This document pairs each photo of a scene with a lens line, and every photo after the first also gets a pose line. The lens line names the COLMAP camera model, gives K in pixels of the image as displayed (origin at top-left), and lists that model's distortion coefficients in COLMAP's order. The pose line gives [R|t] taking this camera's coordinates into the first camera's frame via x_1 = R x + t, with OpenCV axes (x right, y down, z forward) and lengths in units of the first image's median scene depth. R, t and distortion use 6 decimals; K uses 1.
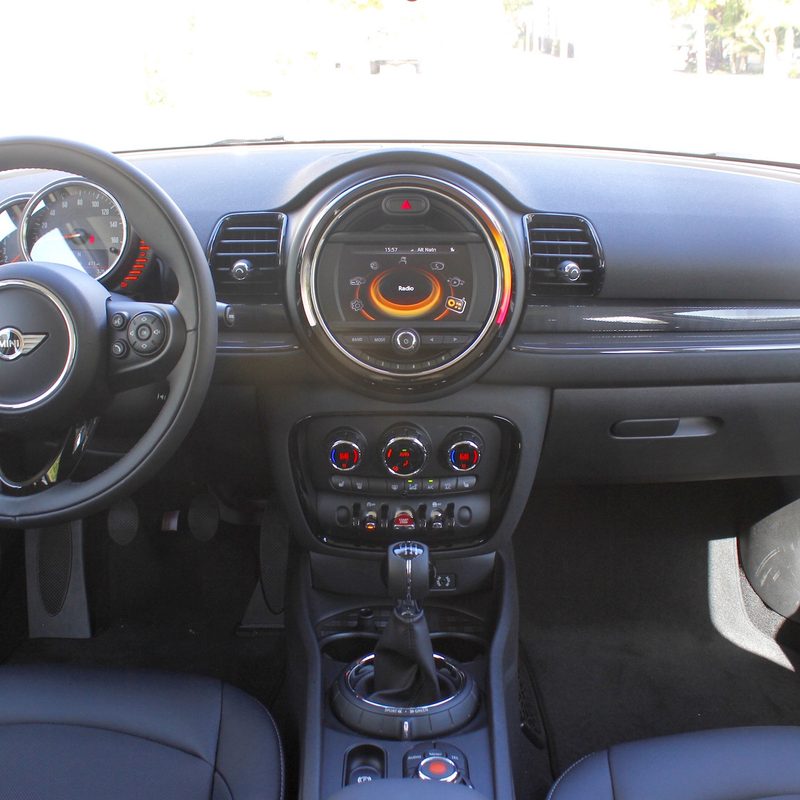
lens RADIAL K [[1020.9, 0, 415.6], [0, 1020.9, 401.1], [0, 0, 1]] dist [-0.182820, 0.208845]
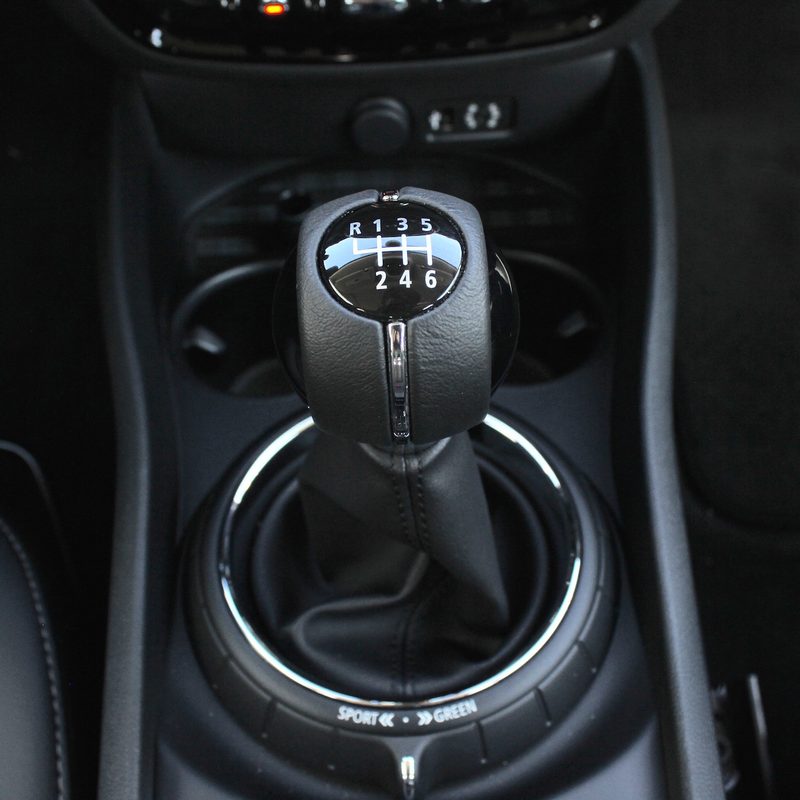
lens RADIAL K [[1044.9, 0, 397.9], [0, 1044.9, 385.0], [0, 0, 1]] dist [-0.116422, 0.008222]
pose [[0.999249, -0.035010, -0.016636, -0.002642], [0.038317, 0.827449, 0.560232, 0.039324], [-0.005848, -0.560449, 0.828168, 0.642149]]
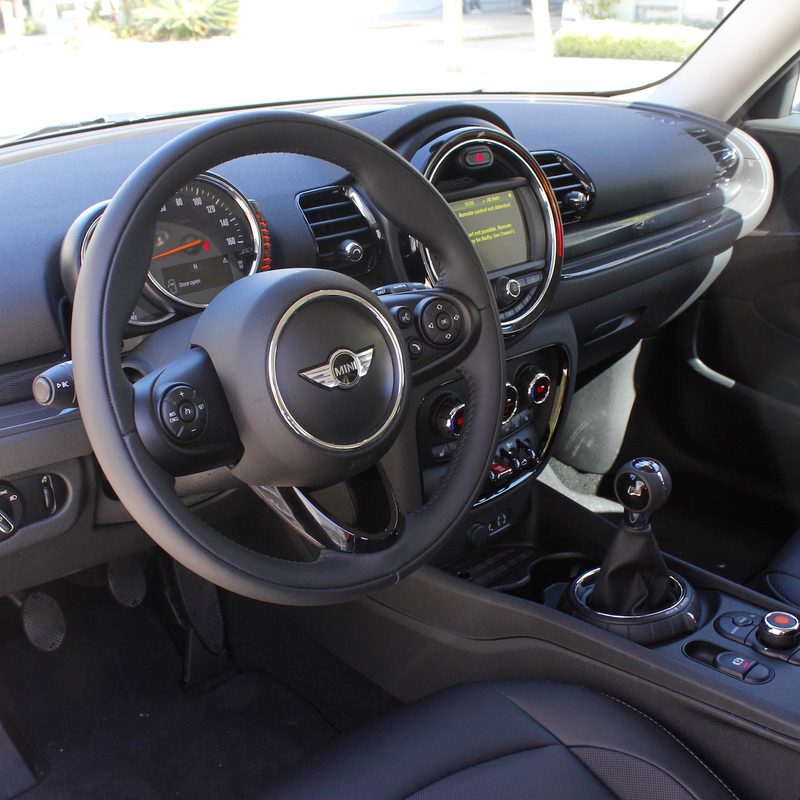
lens RADIAL K [[992.3, 0, 391.8], [0, 992.3, 392.4], [0, 0, 1]] dist [-0.188061, 0.220364]
pose [[0.764397, -0.263161, 0.588595, -0.648473], [0.247250, 0.962762, 0.109352, -0.089474], [-0.595454, 0.061942, 0.800998, 0.269341]]
